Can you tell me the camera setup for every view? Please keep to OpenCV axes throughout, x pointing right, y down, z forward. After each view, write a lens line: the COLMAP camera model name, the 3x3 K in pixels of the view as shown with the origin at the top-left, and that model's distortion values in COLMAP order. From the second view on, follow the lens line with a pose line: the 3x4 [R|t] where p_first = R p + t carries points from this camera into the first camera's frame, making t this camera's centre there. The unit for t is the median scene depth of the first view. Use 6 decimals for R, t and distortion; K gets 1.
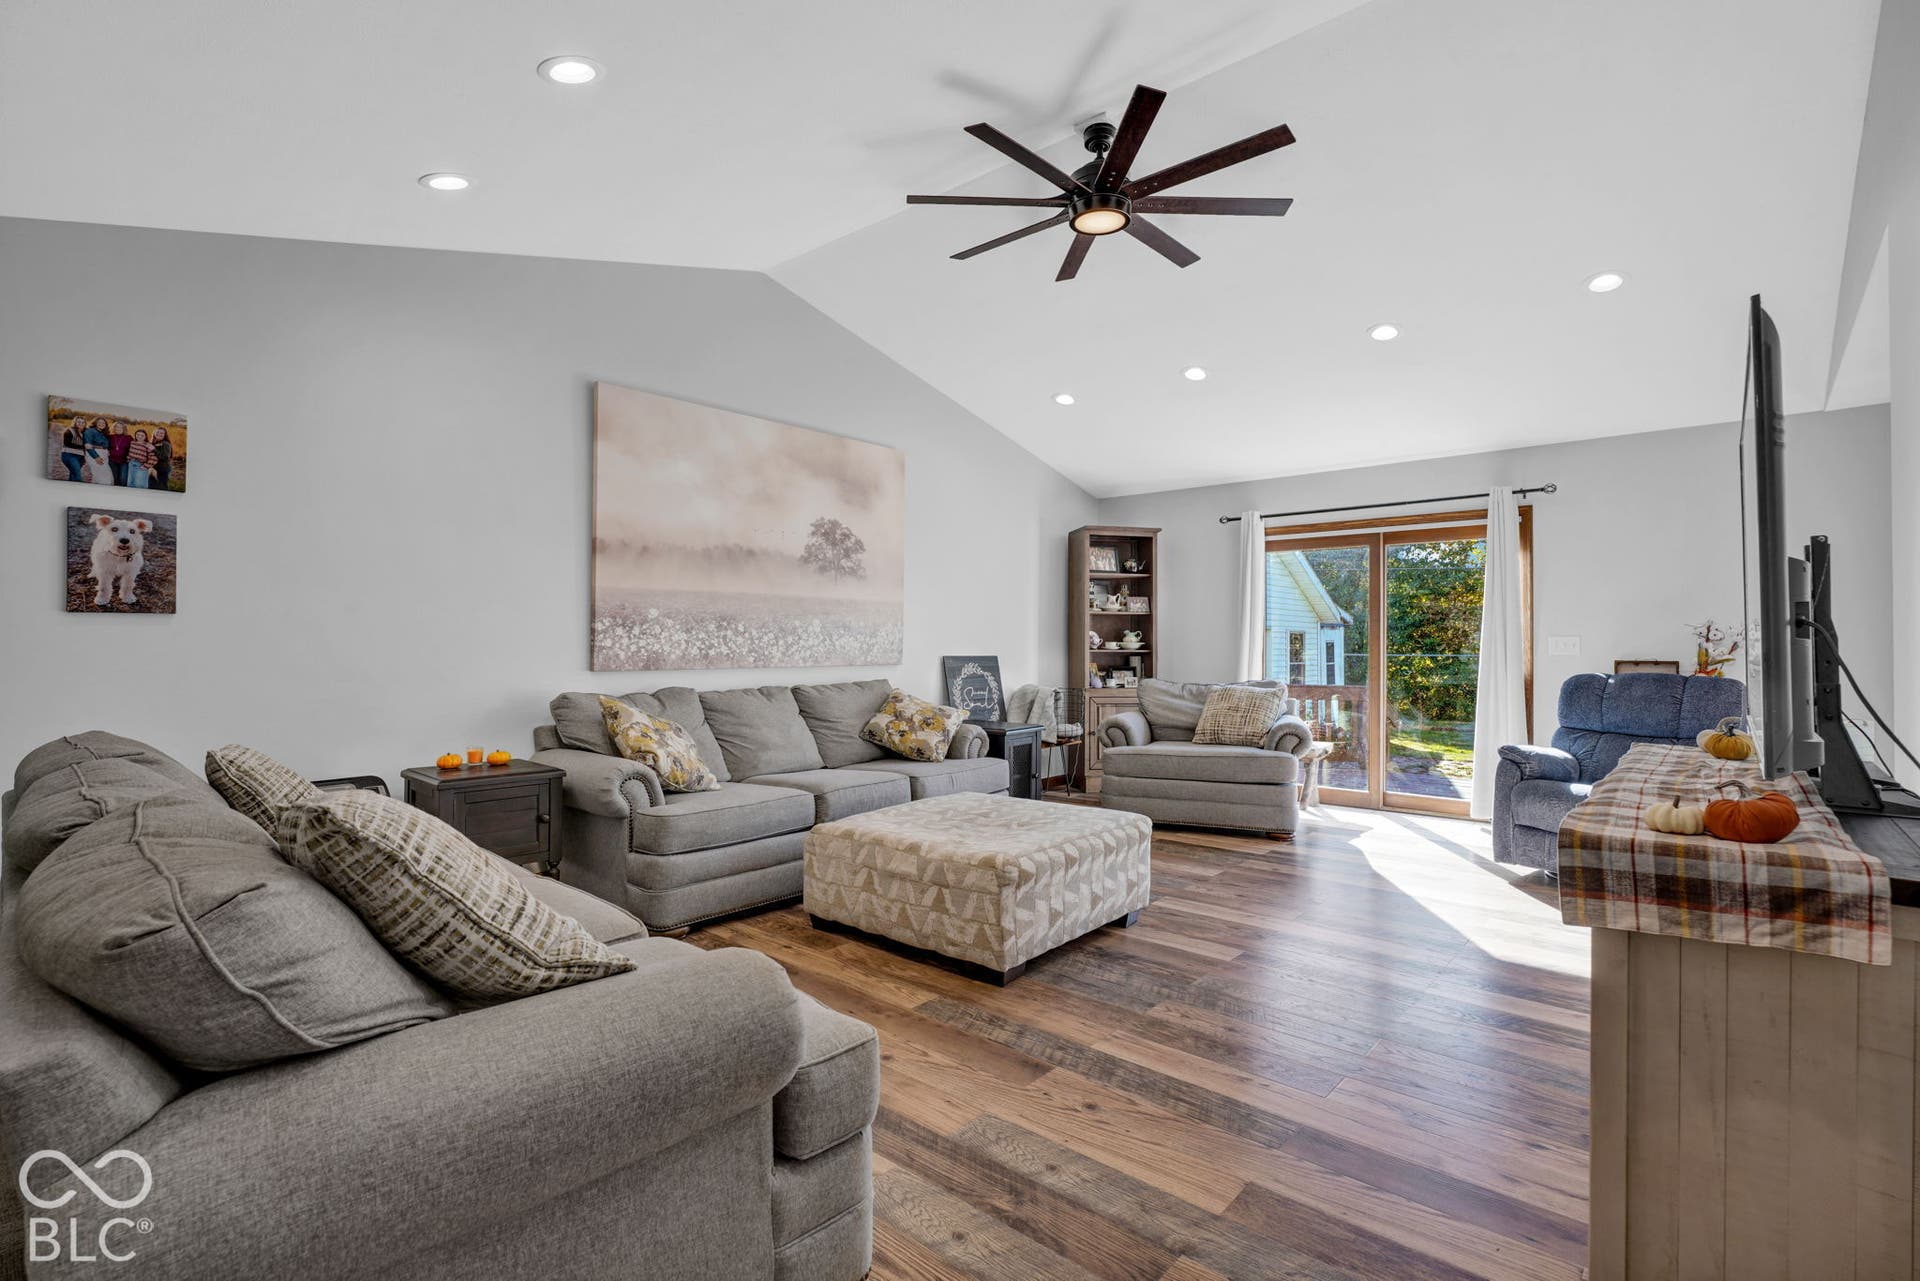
lens RADIAL K [[908.9, 0, 949.7], [0, 908.9, 631.1], [0, 0, 1]] dist [0.001878, 0.000567]
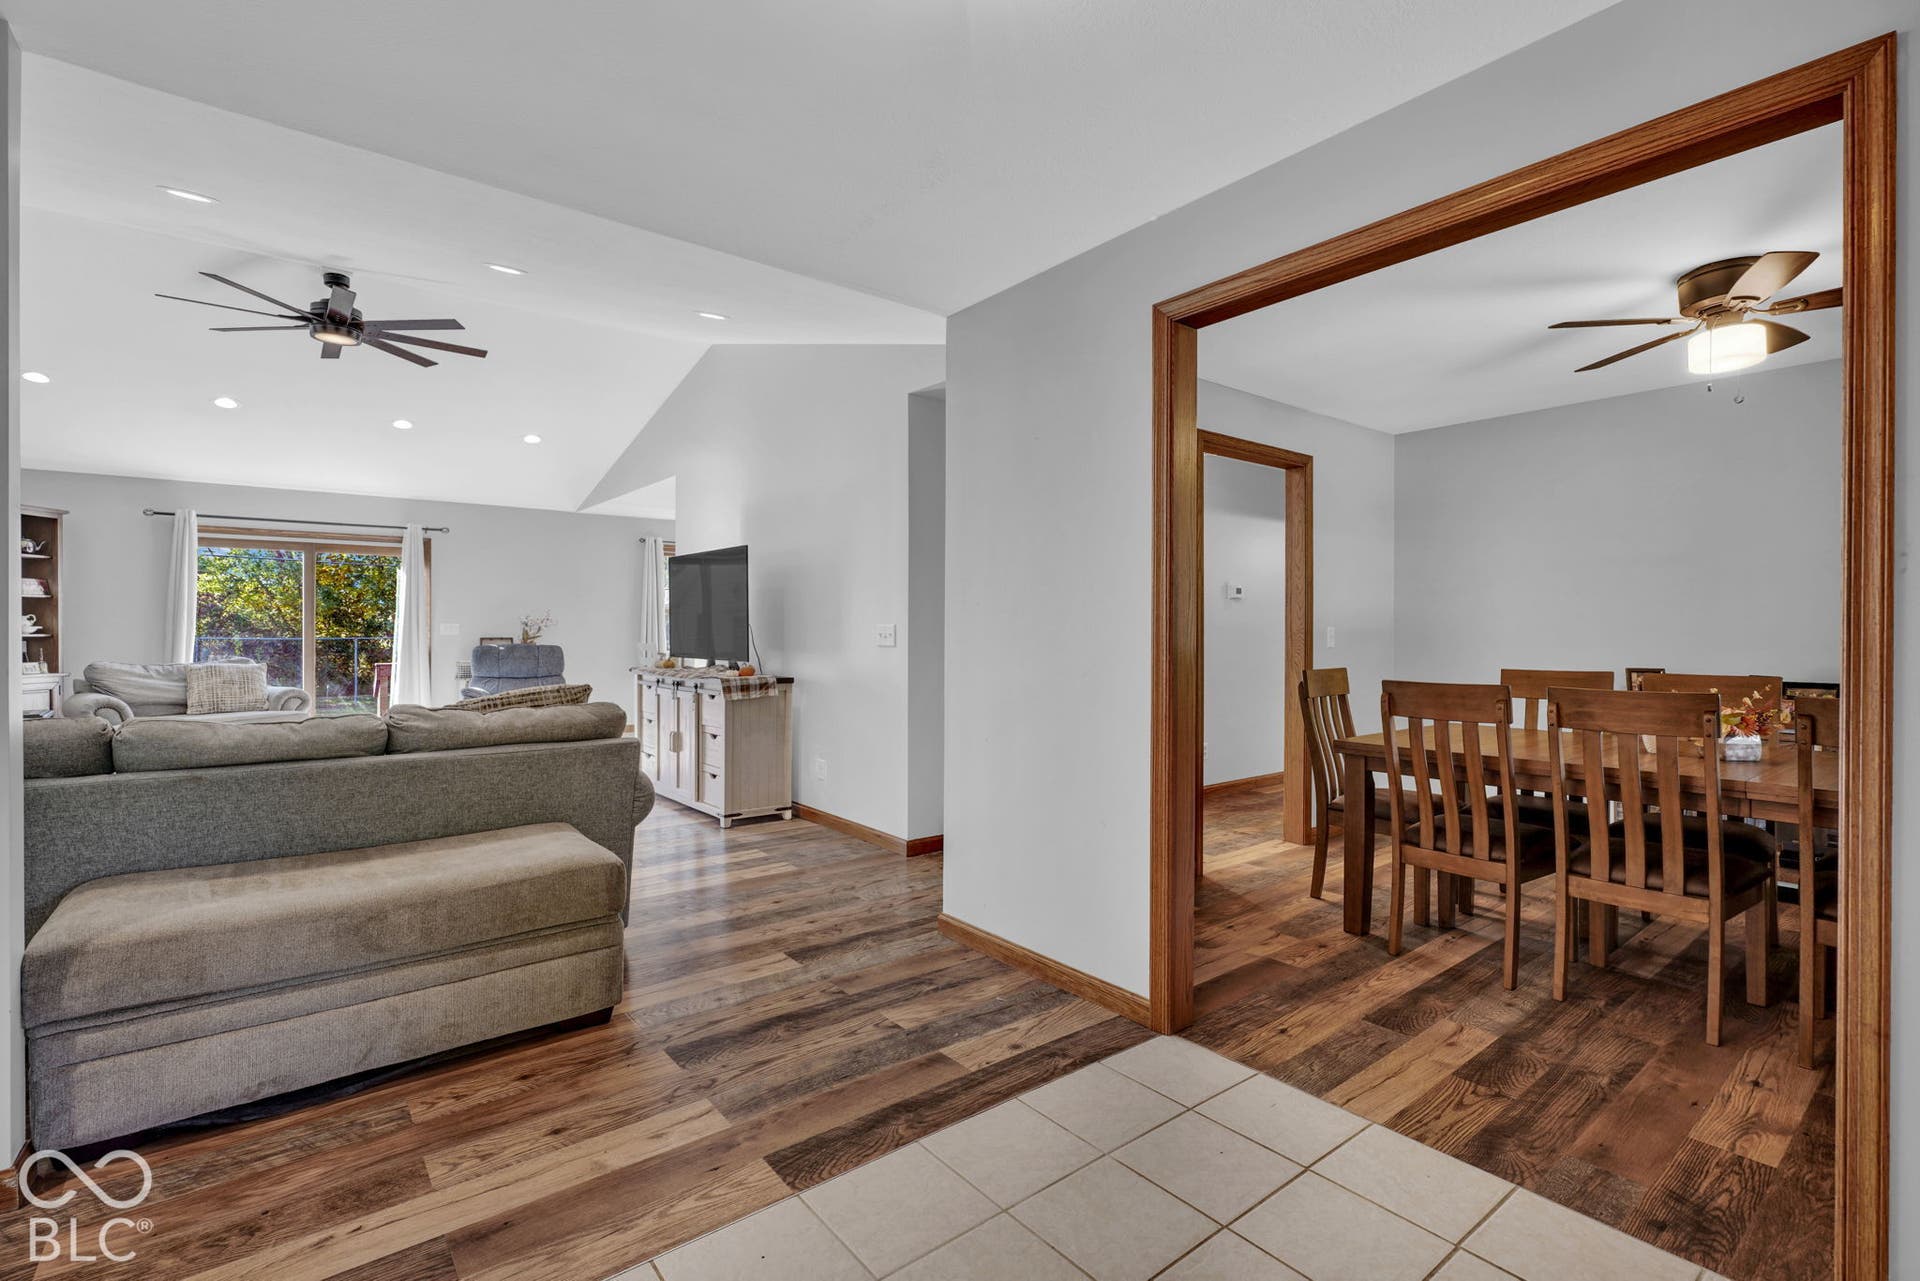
lens RADIAL K [[882.4, 0, 947.3], [0, 882.4, 629.5], [0, 0, 1]] dist [0.001857, 0.001916]
pose [[0.185210, -0.004343, 0.982689, -0.681529], [-0.014326, 0.999872, 0.007119, -0.005879], [-0.982595, -0.015397, 0.185124, -0.150044]]
